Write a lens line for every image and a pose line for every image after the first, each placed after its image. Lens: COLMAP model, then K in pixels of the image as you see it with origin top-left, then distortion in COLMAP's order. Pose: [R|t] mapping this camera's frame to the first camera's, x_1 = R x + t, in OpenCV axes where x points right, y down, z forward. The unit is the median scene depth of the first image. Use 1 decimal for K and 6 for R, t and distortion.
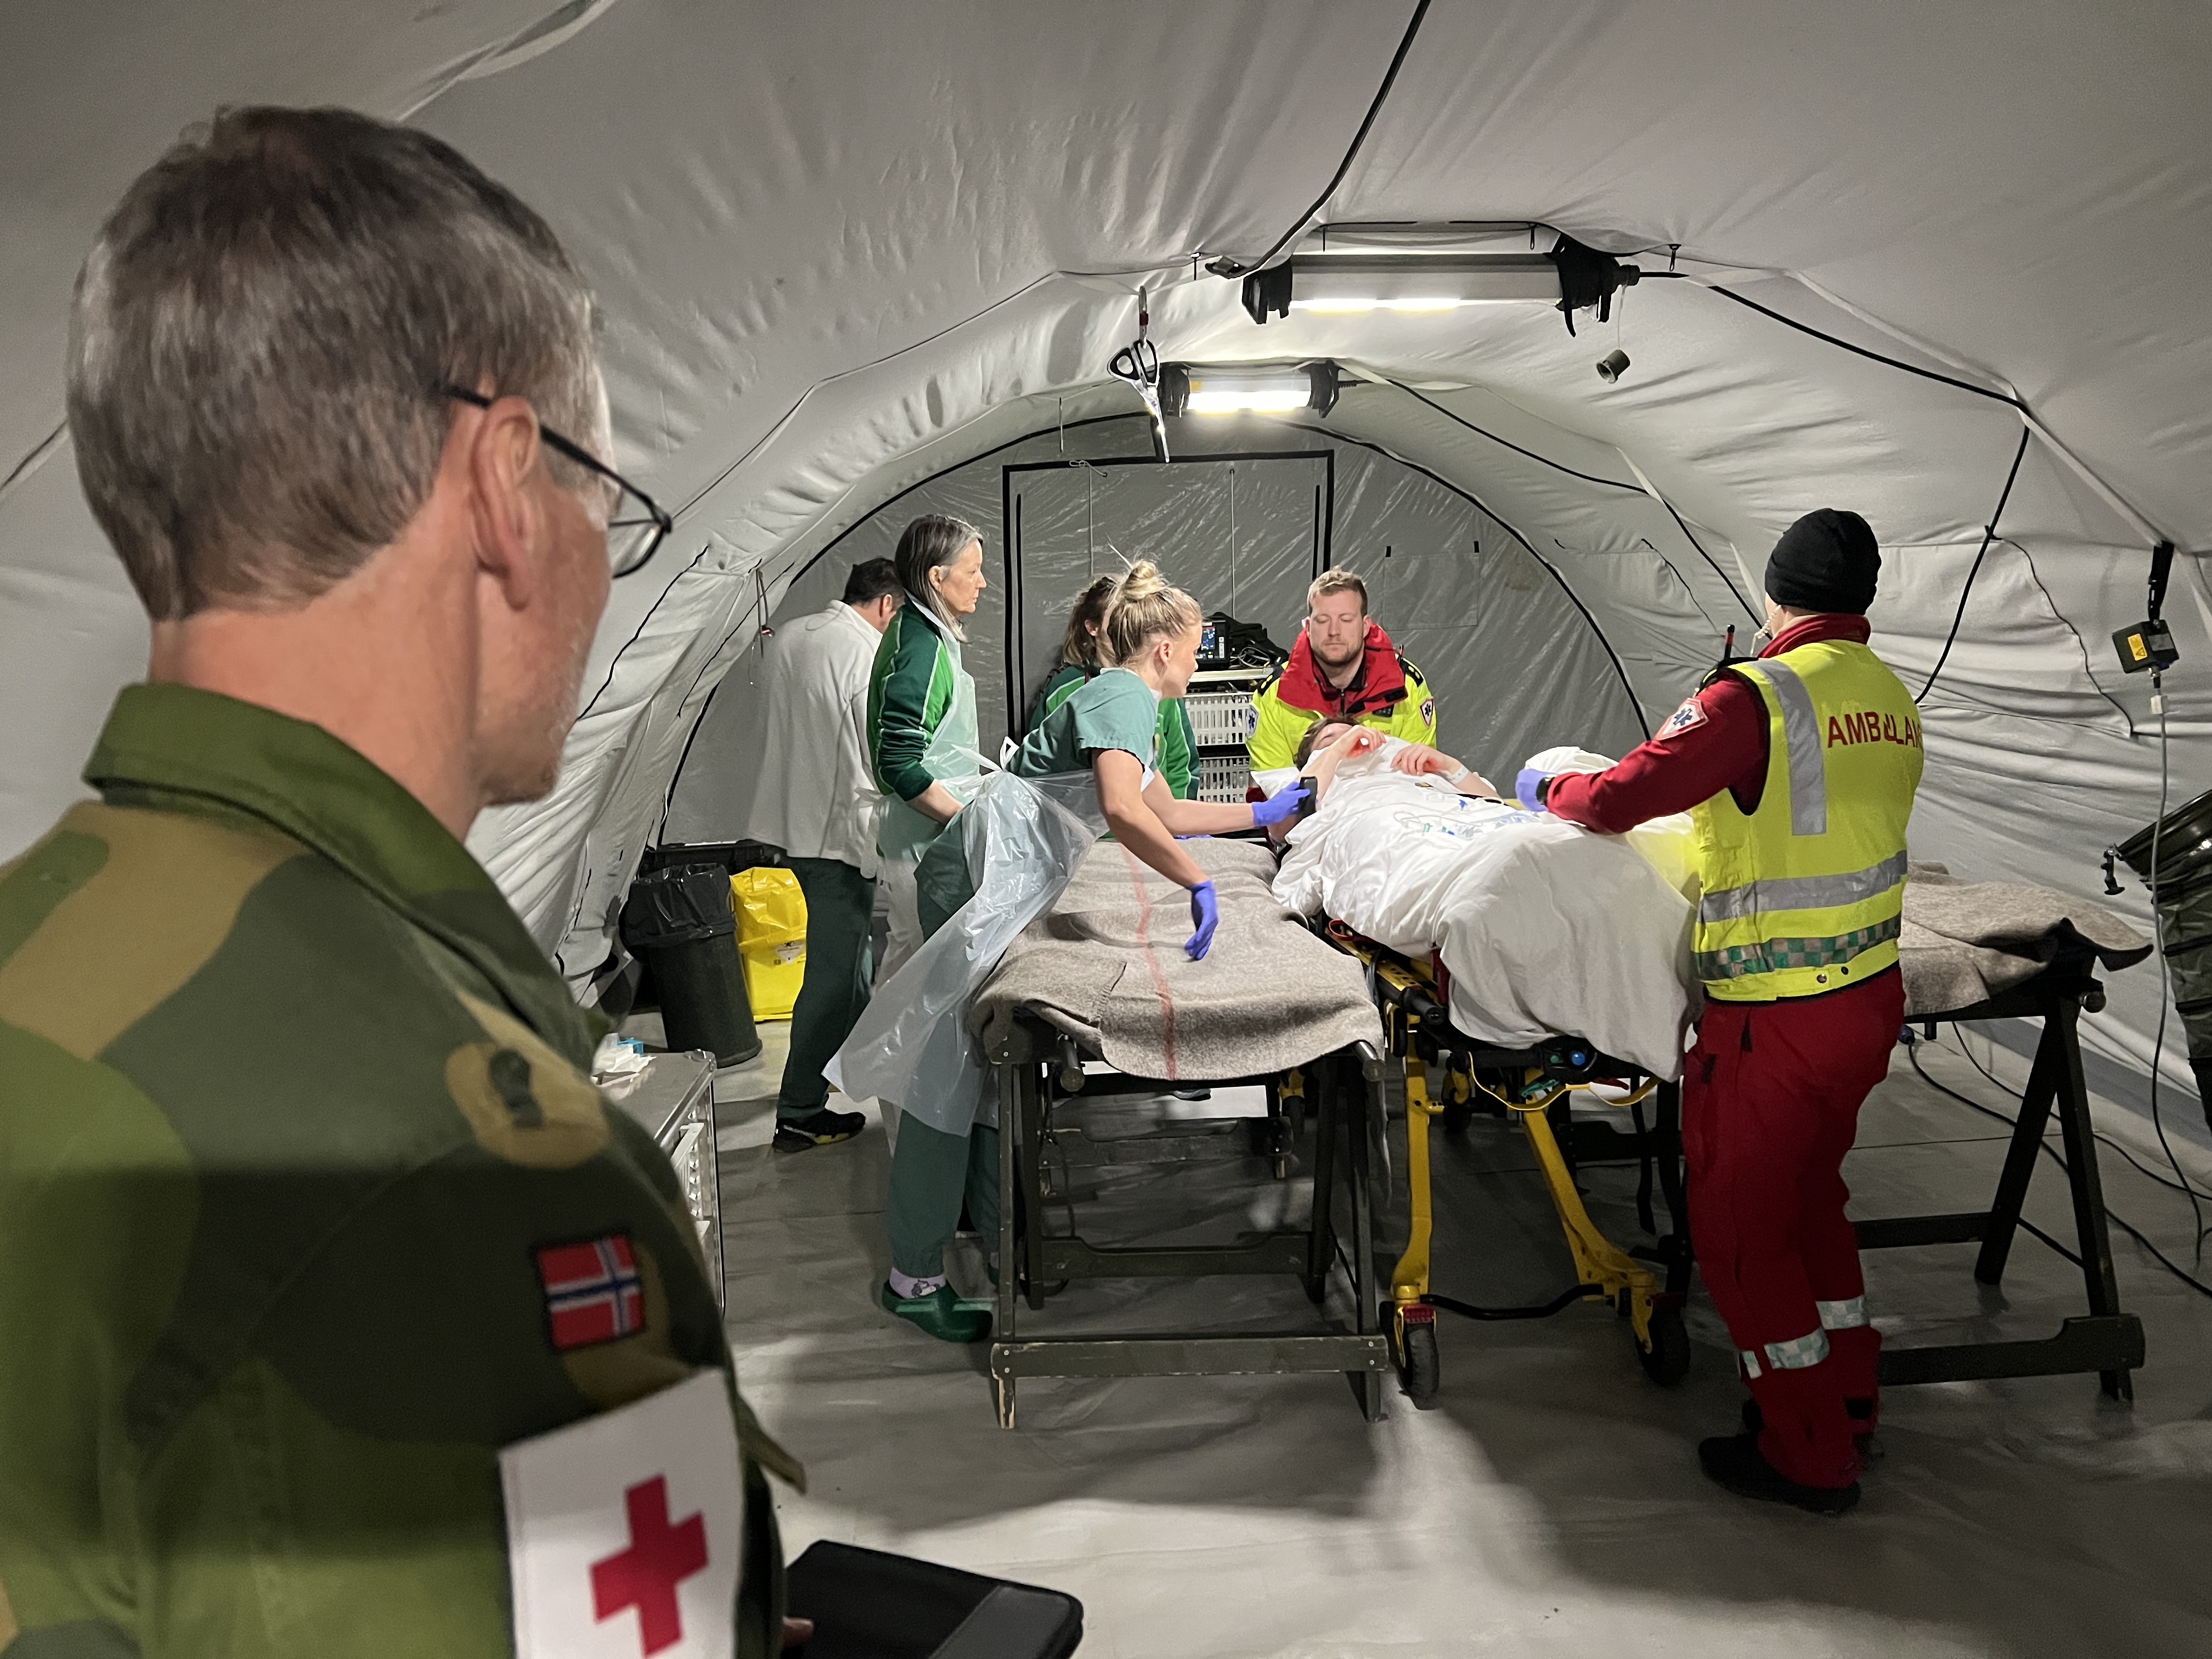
lens RADIAL K [[1650.9, 0, 1084.4], [0, 1650.9, 836.0], [0, 0, 1]] dist [0.037089, -0.043191]
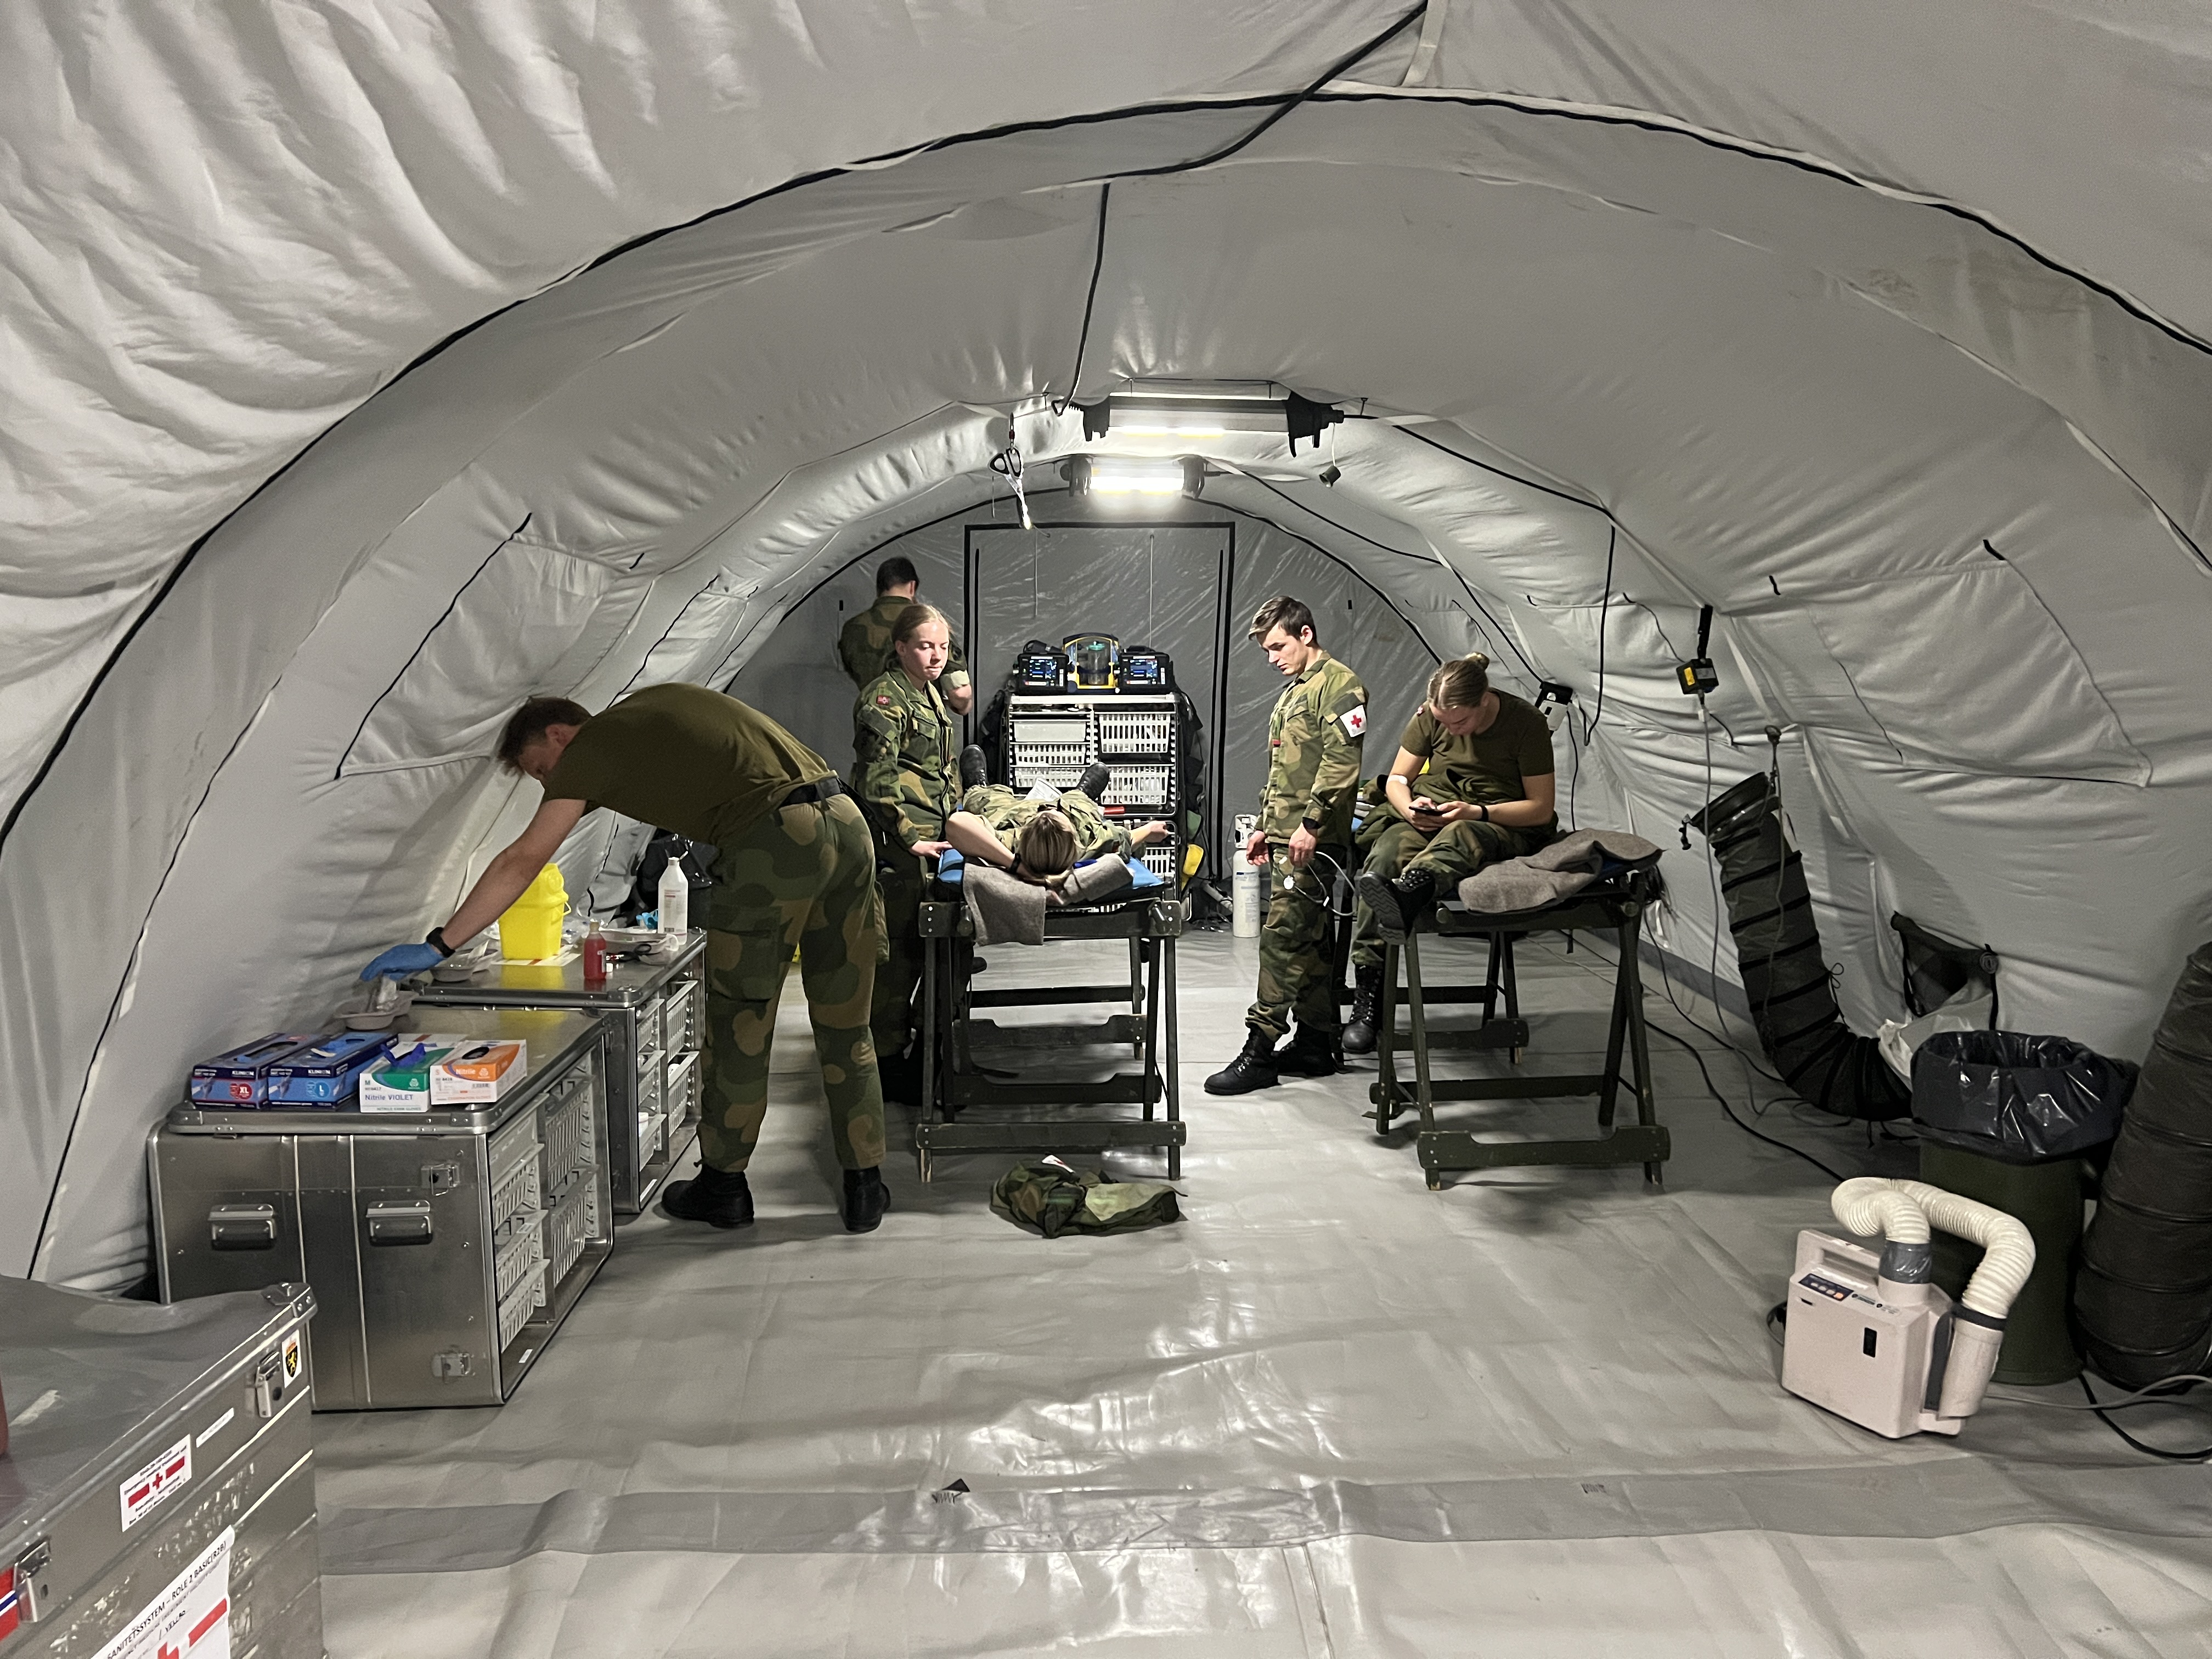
lens RADIAL K [[1650.9, 0, 1126.5], [0, 1650.9, 829.8], [0, 0, 1]] dist [0.037089, -0.043191]
pose [[0.999361, 0.030550, 0.018564, 0.096085], [-0.029809, 0.998797, -0.038947, 0.080725], [-0.019731, 0.038369, 0.999069, -0.385544]]
